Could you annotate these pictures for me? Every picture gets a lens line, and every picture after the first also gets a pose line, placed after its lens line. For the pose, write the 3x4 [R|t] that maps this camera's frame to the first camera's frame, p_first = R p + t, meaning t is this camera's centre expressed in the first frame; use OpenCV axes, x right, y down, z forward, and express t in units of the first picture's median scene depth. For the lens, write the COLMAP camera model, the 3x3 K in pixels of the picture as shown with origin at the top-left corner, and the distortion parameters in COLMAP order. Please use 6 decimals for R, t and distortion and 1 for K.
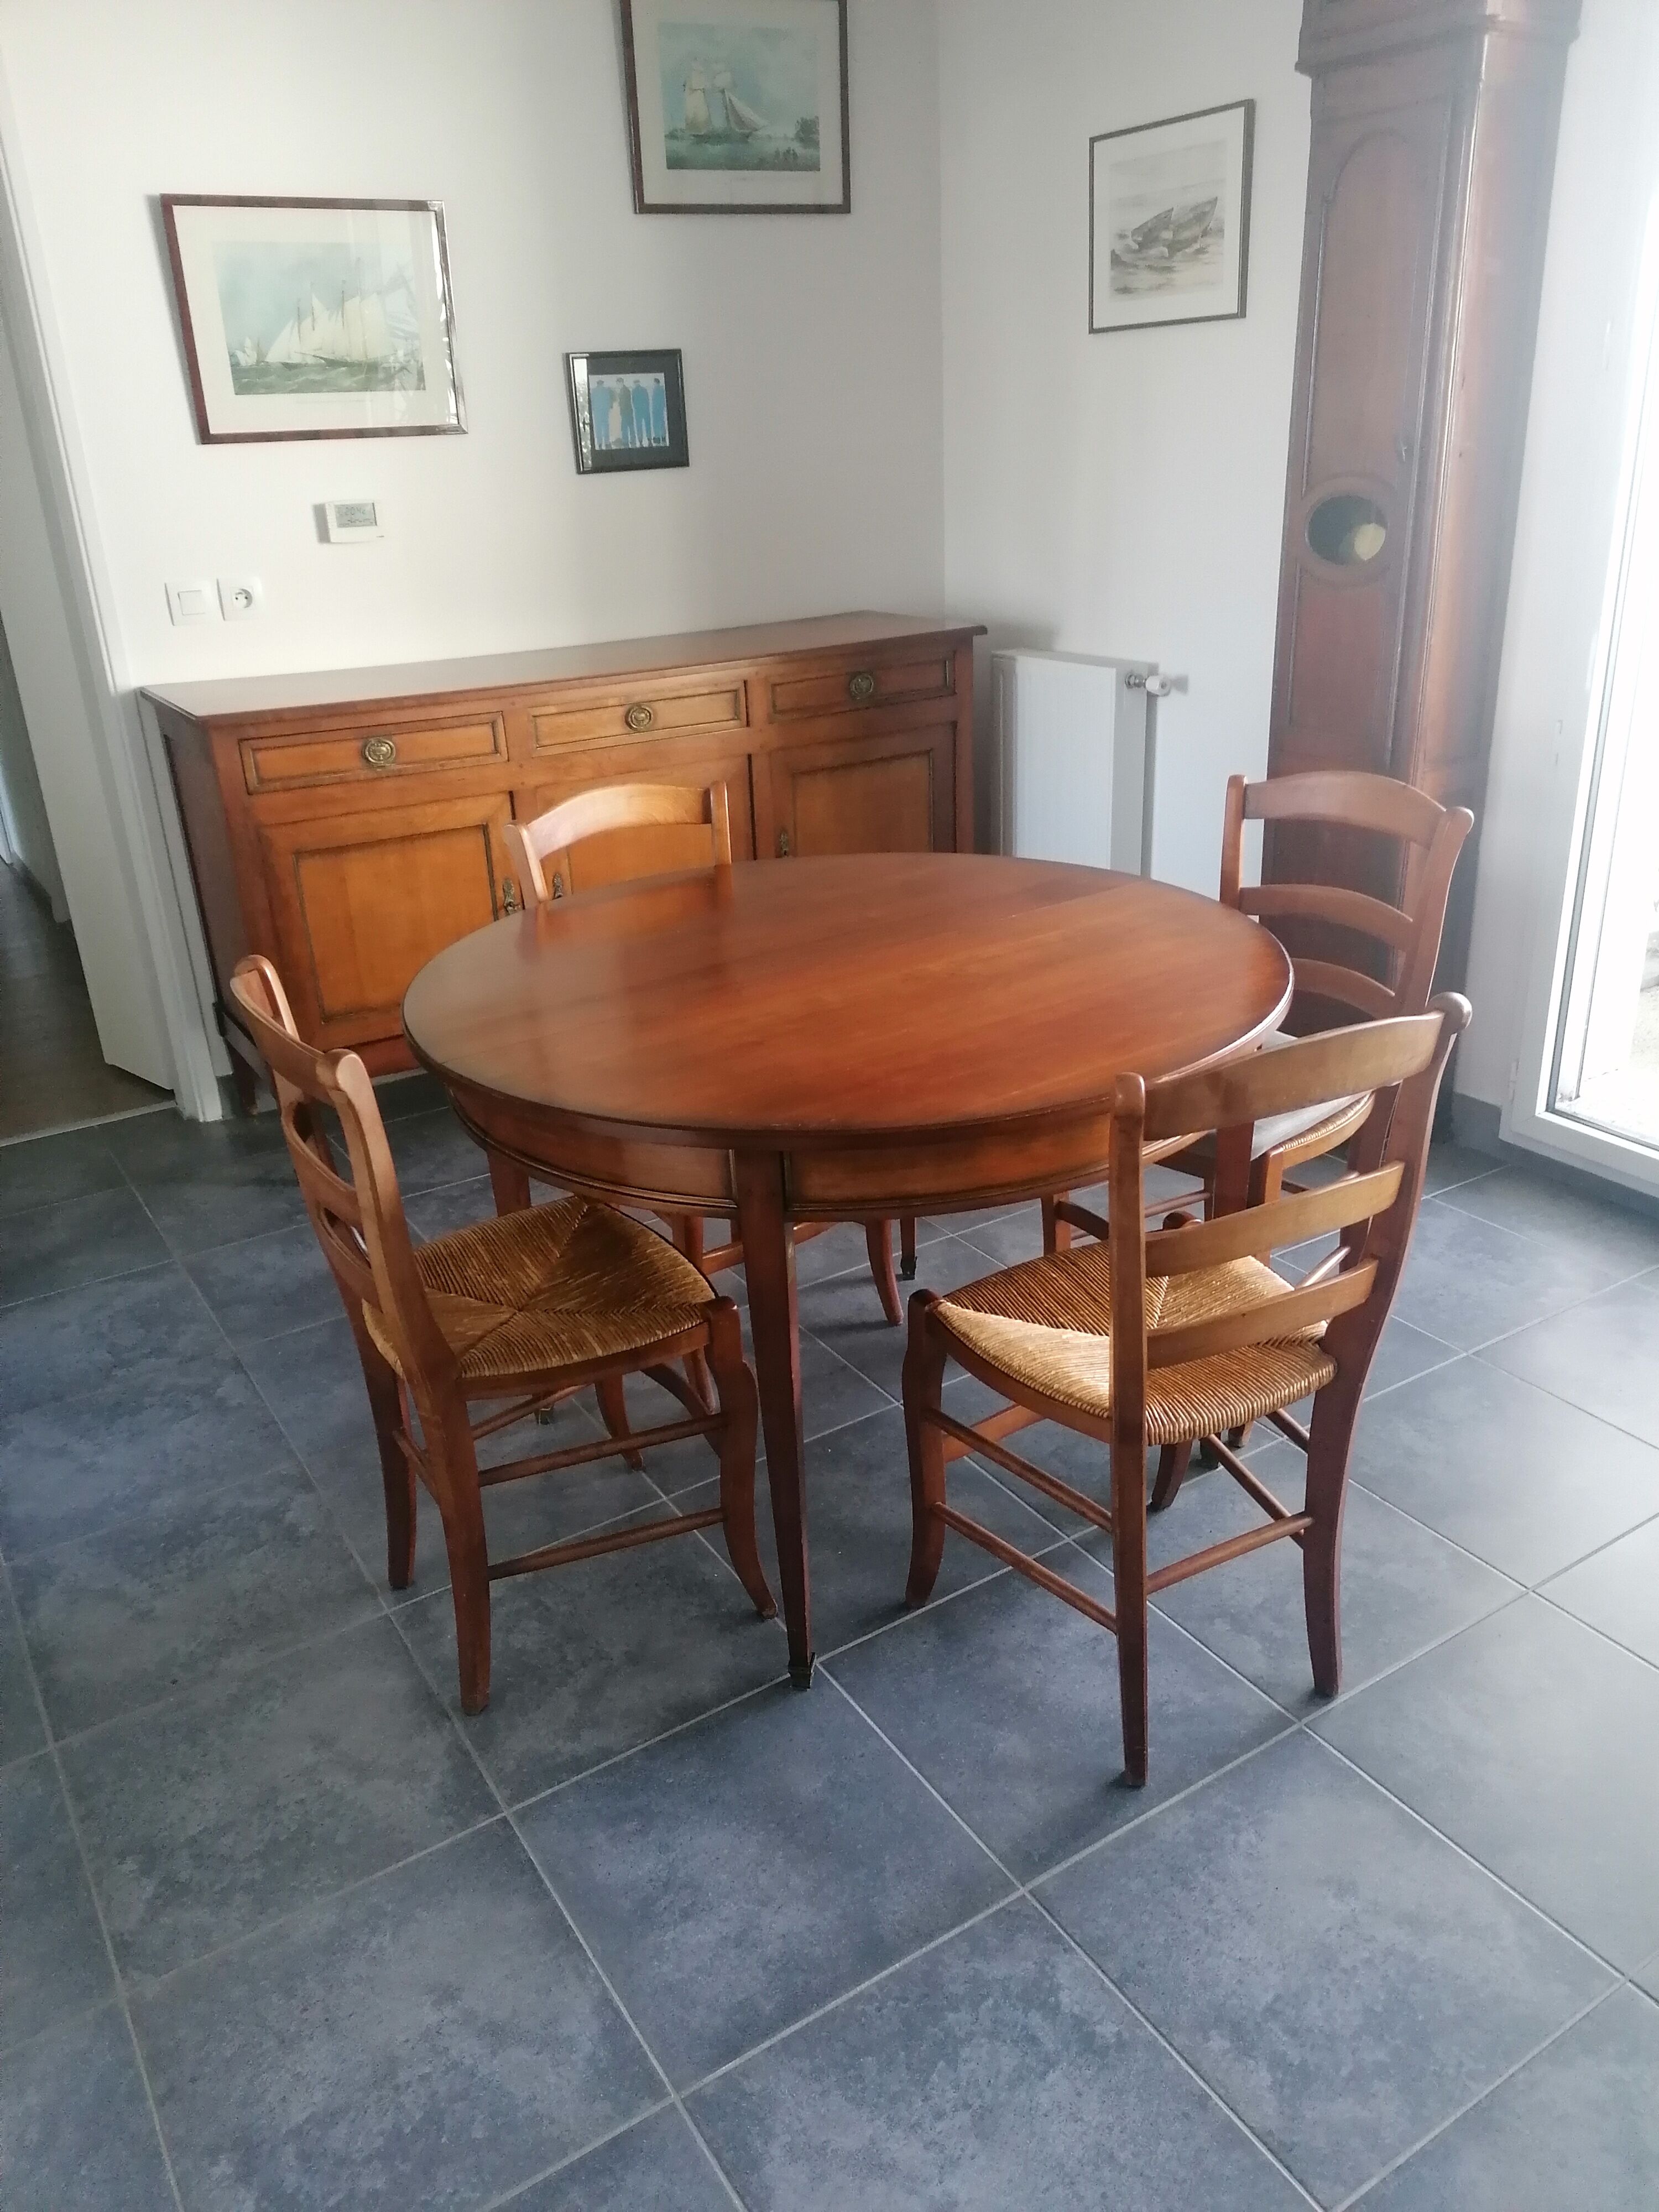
lens RADIAL K [[1663.1, 0, 836.0], [0, 1663.1, 1069.1], [0, 0, 1]] dist [0.092498, -0.117896]
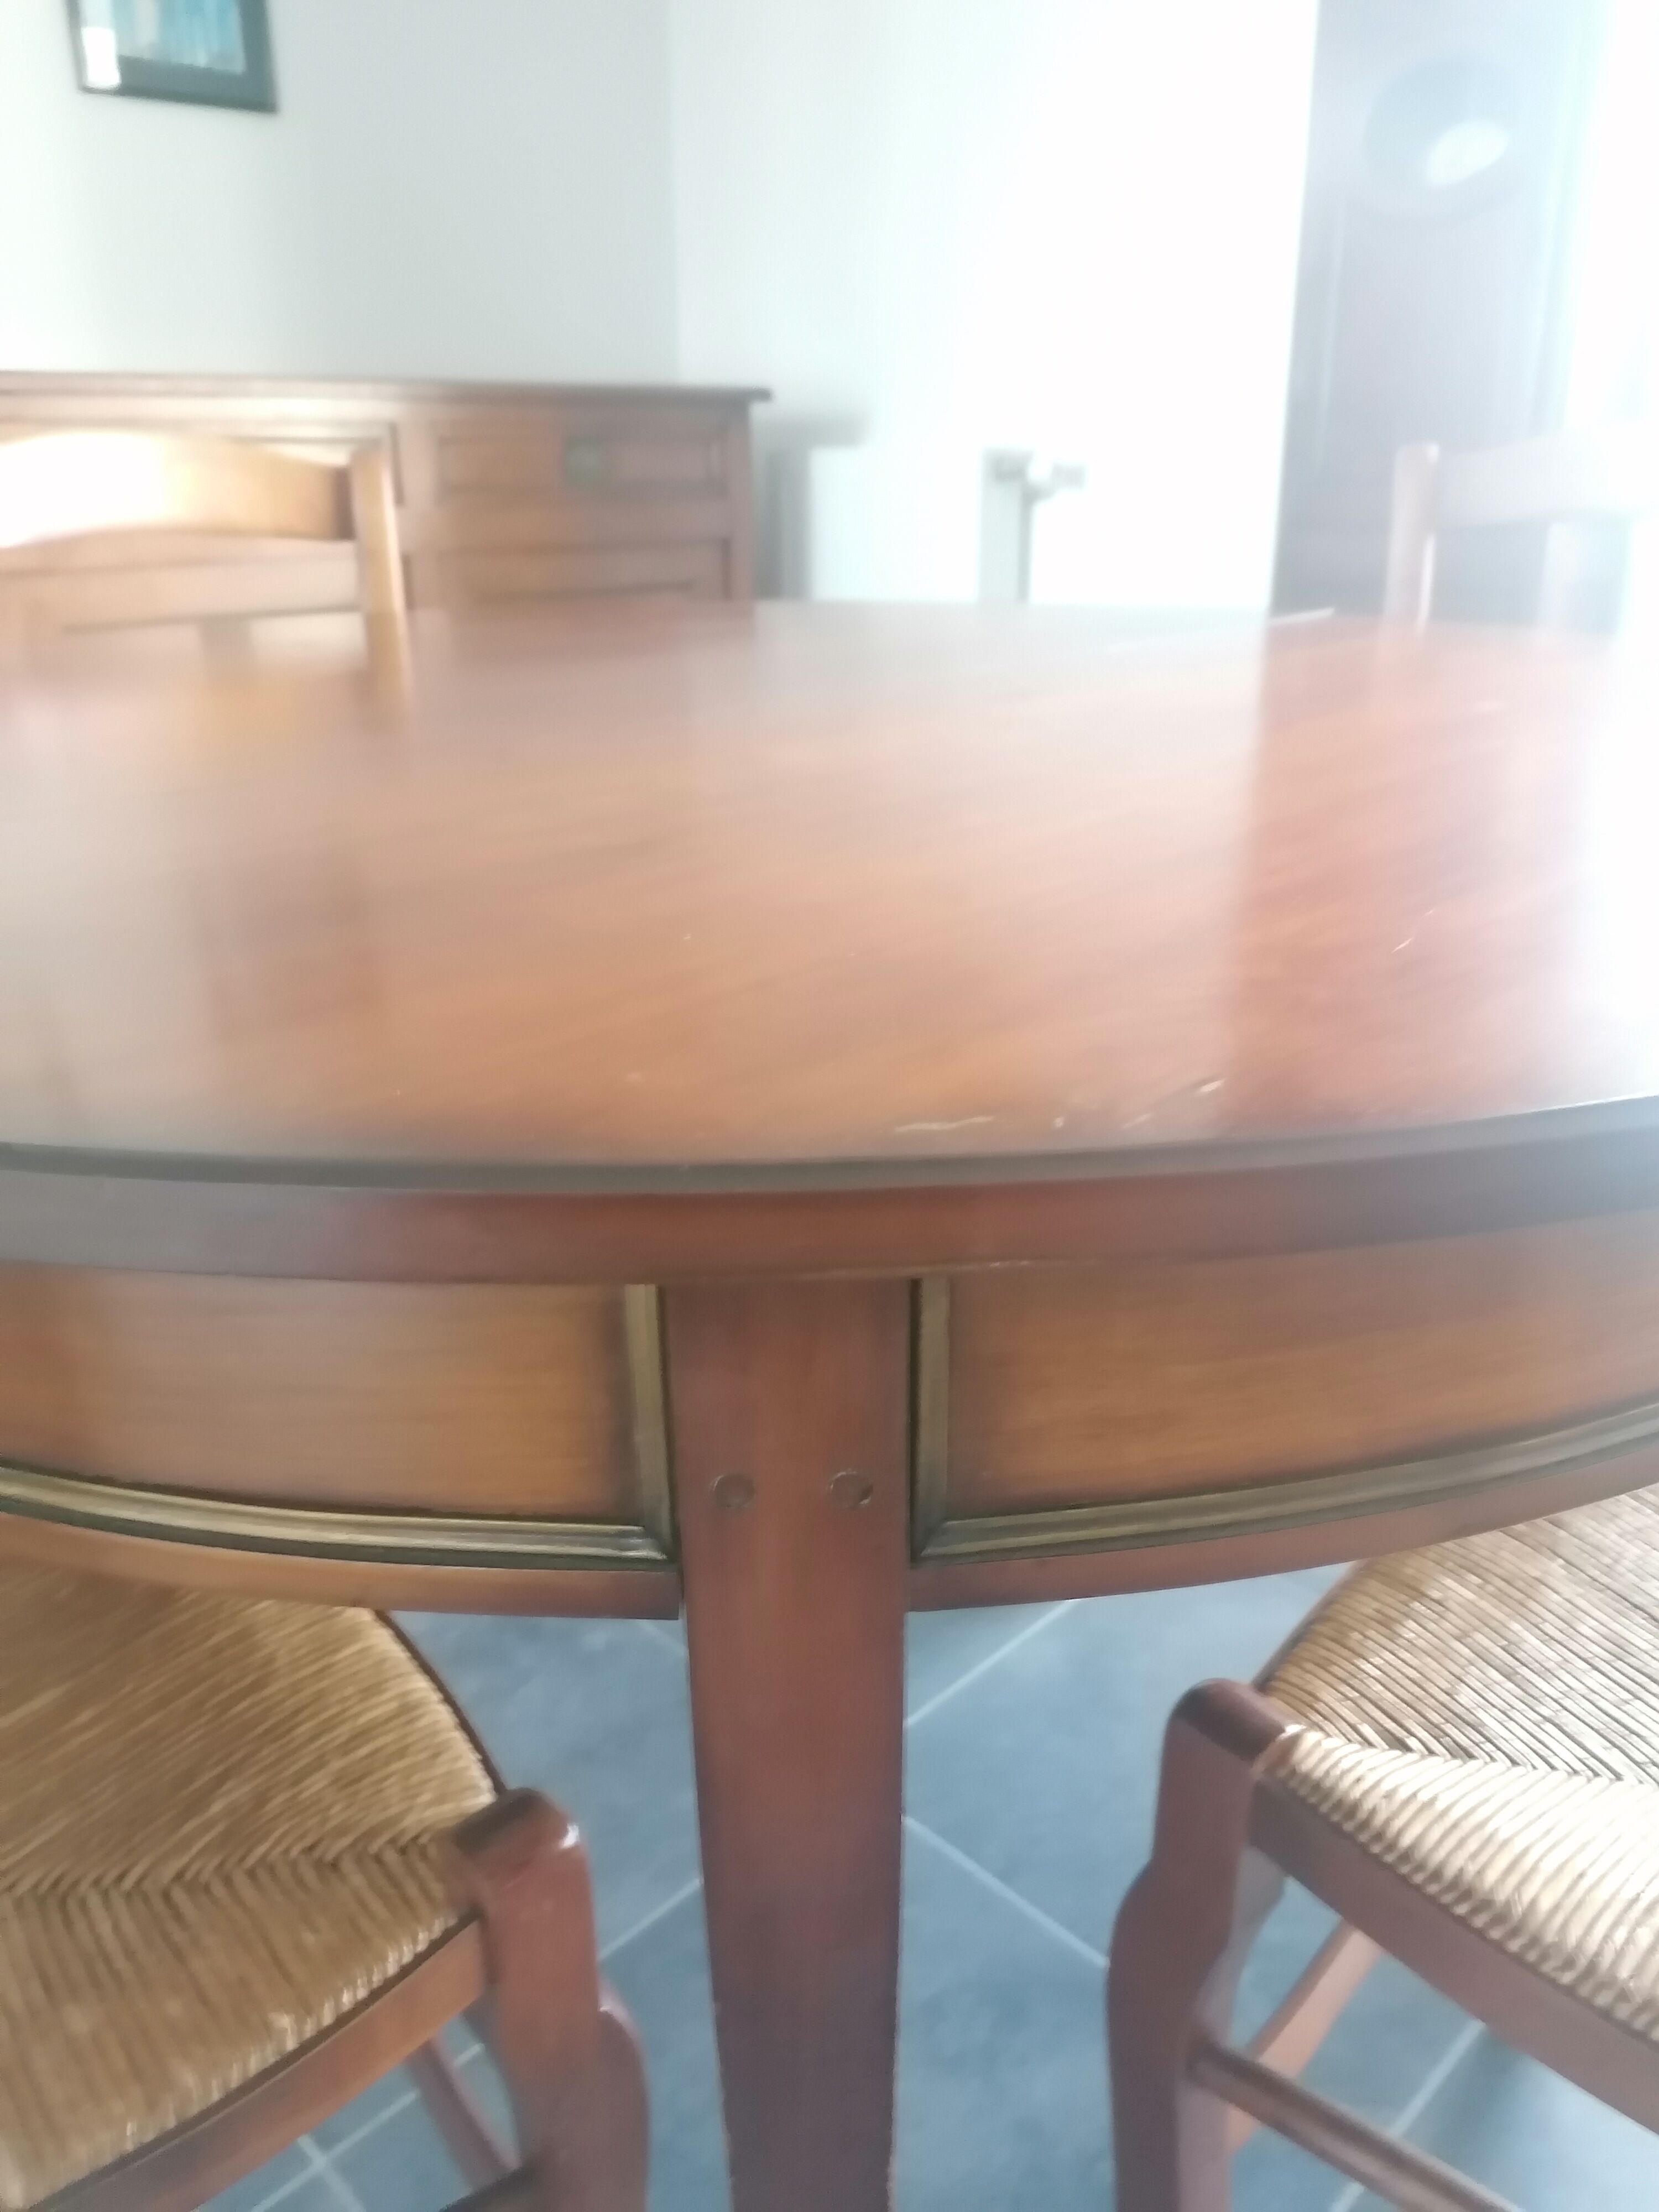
lens RADIAL K [[1663.1, 0, 836.0], [0, 1663.1, 1069.1], [0, 0, 1]] dist [0.092498, -0.117896]
pose [[0.974993, -0.040849, 0.218449, -0.052727], [0.046858, 0.998651, -0.022394, 0.018455], [-0.217240, 0.032070, 0.975591, 0.513453]]
